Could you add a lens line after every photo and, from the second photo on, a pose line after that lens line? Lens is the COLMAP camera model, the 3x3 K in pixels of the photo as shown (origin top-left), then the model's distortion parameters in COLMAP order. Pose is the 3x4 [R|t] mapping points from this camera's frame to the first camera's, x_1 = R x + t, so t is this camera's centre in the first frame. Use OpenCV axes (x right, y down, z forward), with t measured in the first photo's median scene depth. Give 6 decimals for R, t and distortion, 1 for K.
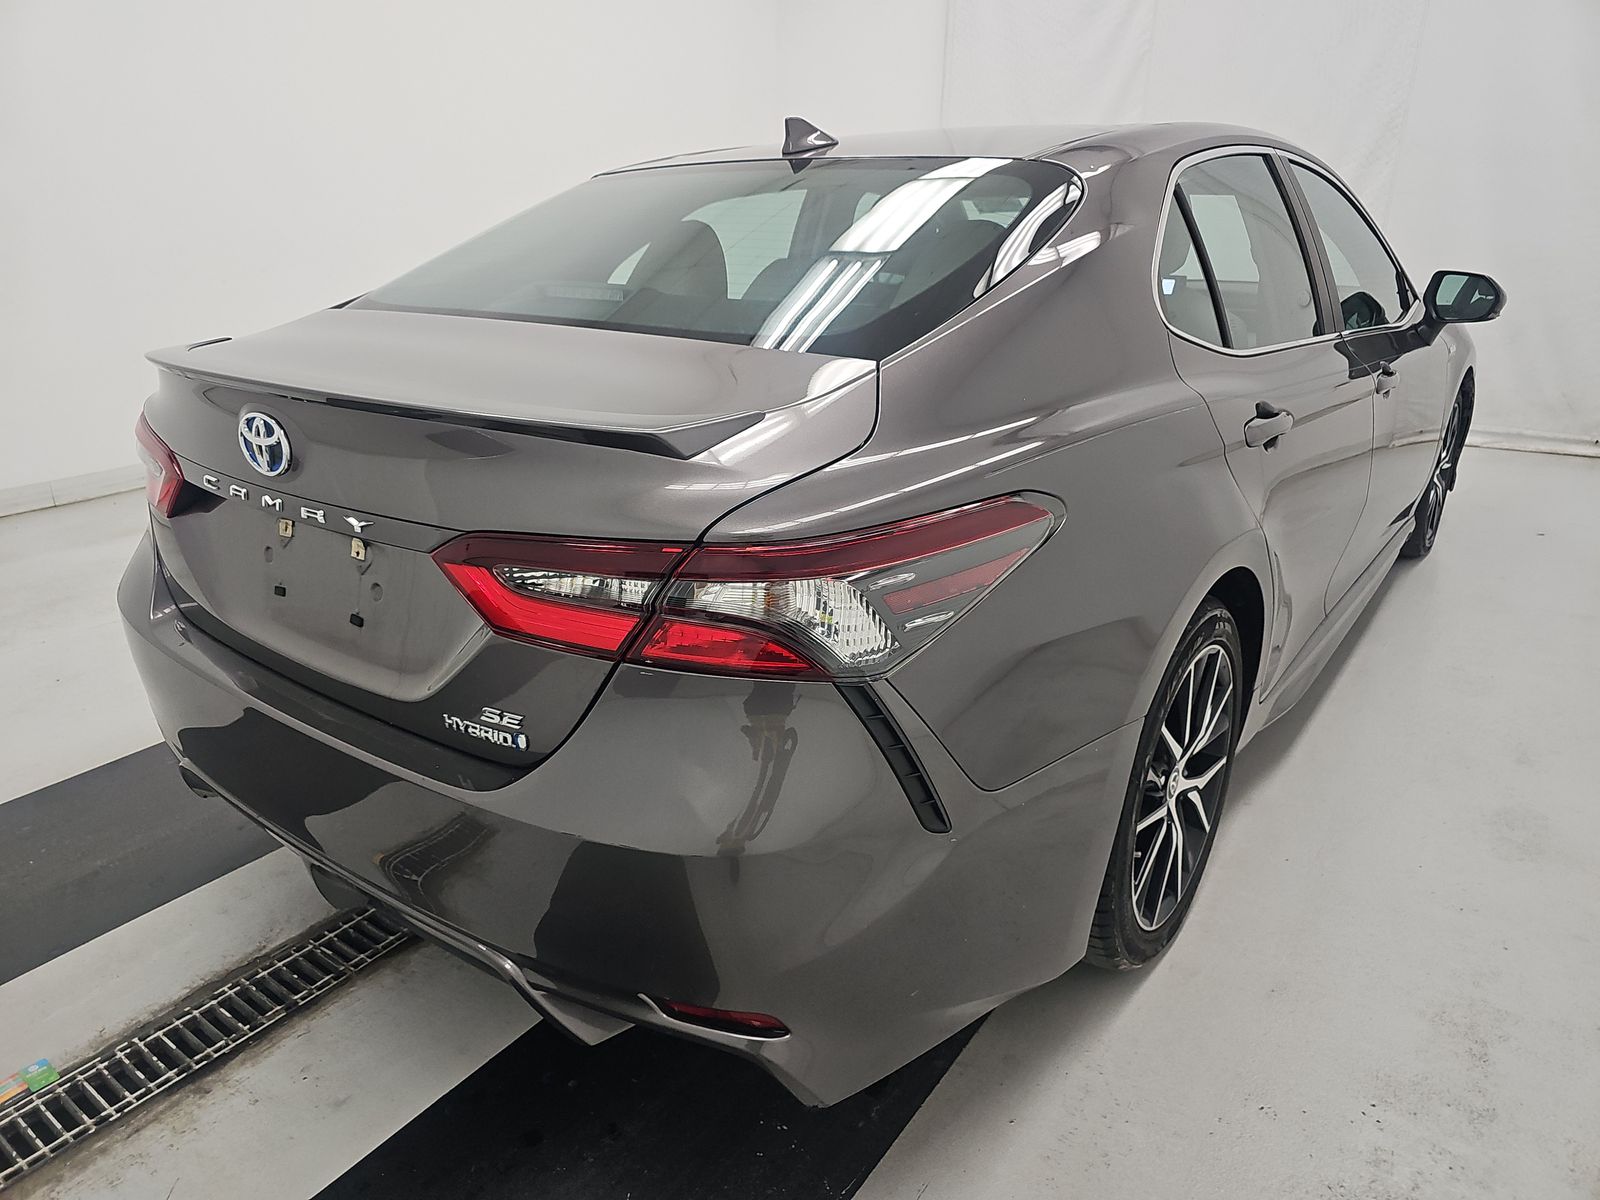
lens RADIAL K [[1092.8, 0, 809.9], [0, 1092.8, 599.6], [0, 0, 1]] dist [0.001657, 0.000960]
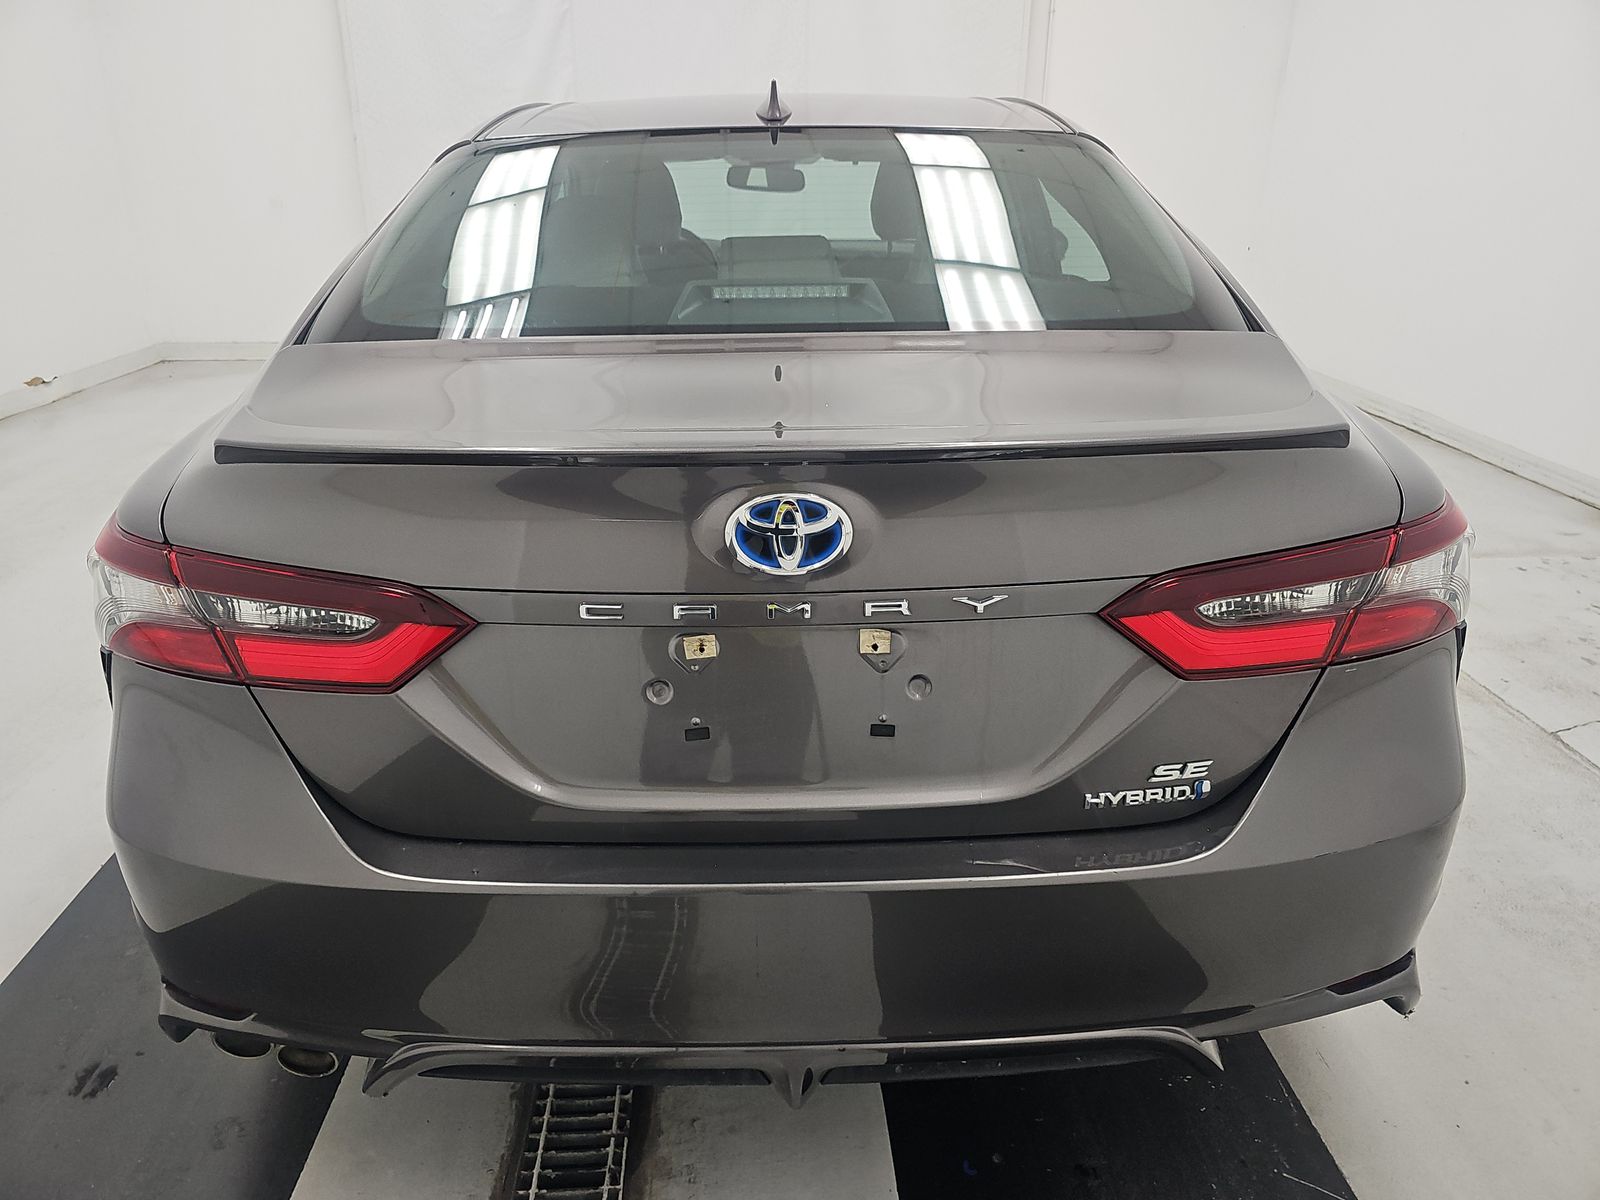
lens RADIAL K [[1057.8, 0, 800.7], [0, 1057.8, 568.5], [0, 0, 1]] dist [-0.000214, 0.000327]
pose [[0.778543, -0.221603, 0.587165, -0.884112], [0.210424, 0.973602, 0.088440, -0.173920], [-0.591263, 0.054699, 0.804621, 0.422085]]
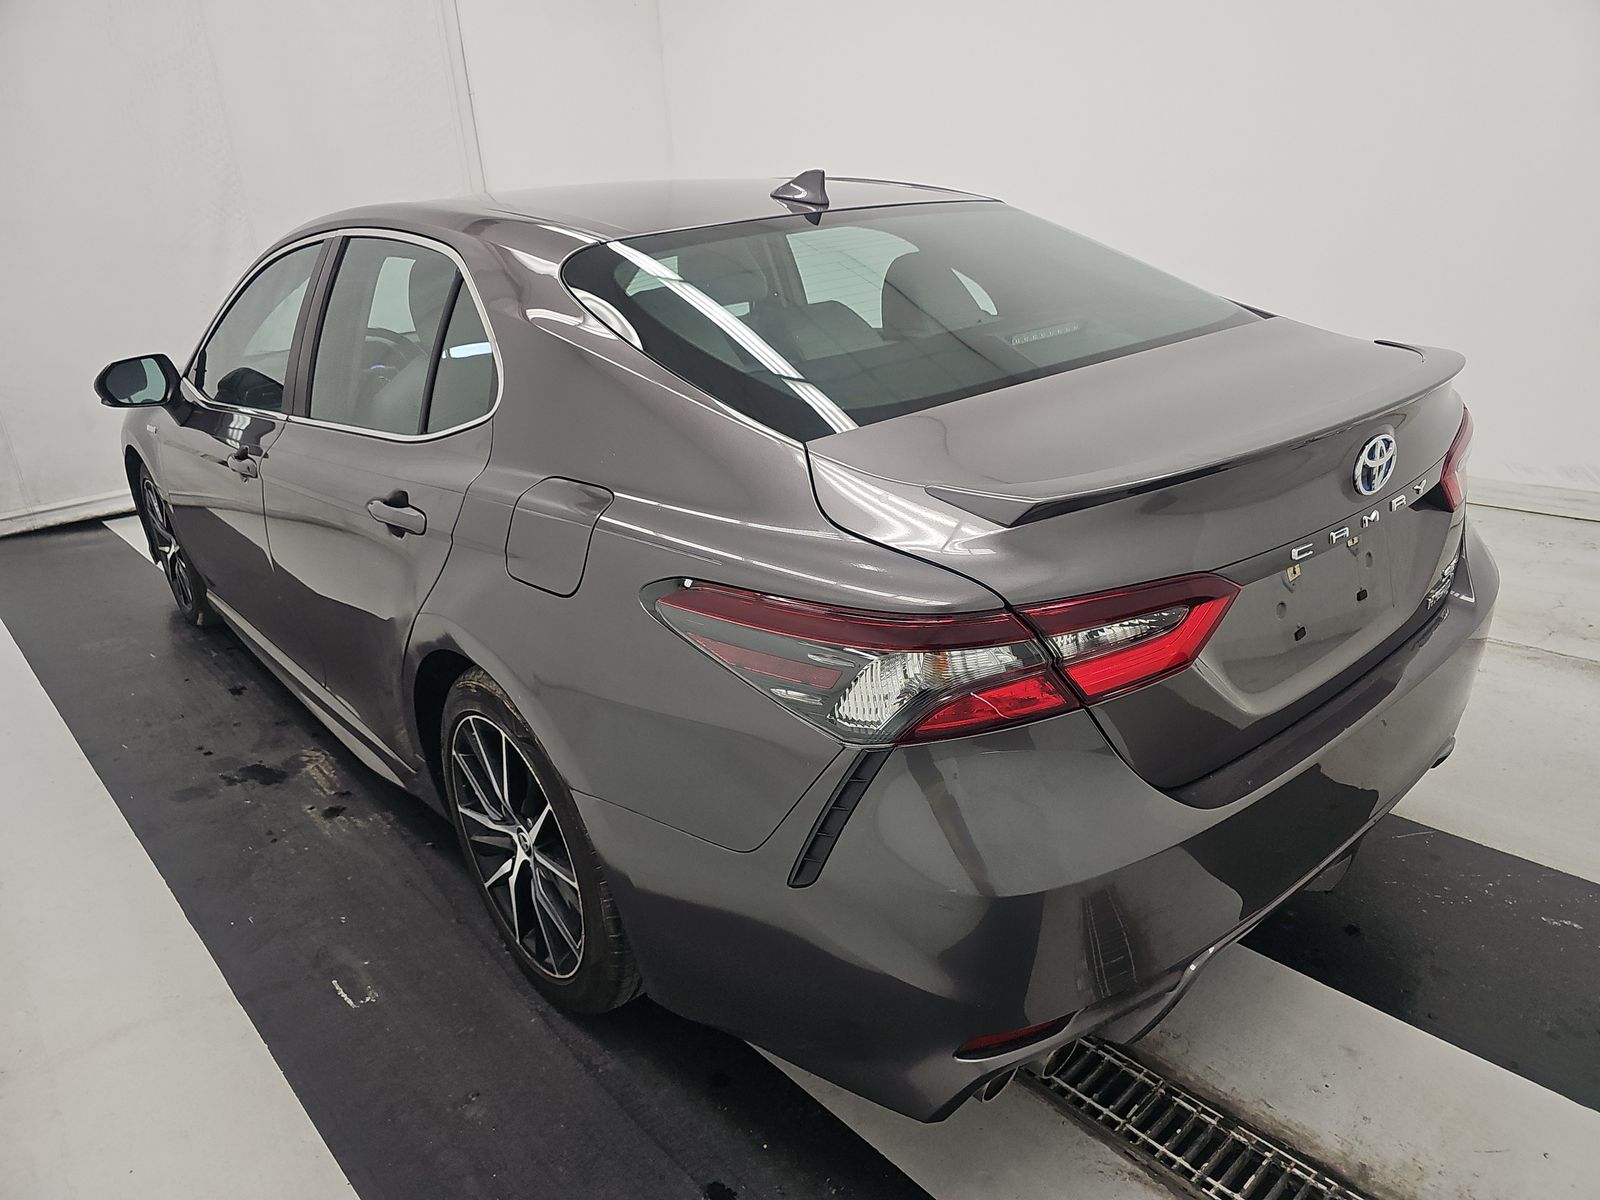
lens RADIAL K [[1092.8, 0, 809.9], [0, 1092.8, 599.6], [0, 0, 1]] dist [0.001657, 0.000960]
pose [[0.181890, -0.347567, 0.919844, -1.608796], [0.374905, 0.889302, 0.261893, -0.507460], [-0.909045, 0.297218, 0.292059, 1.208389]]
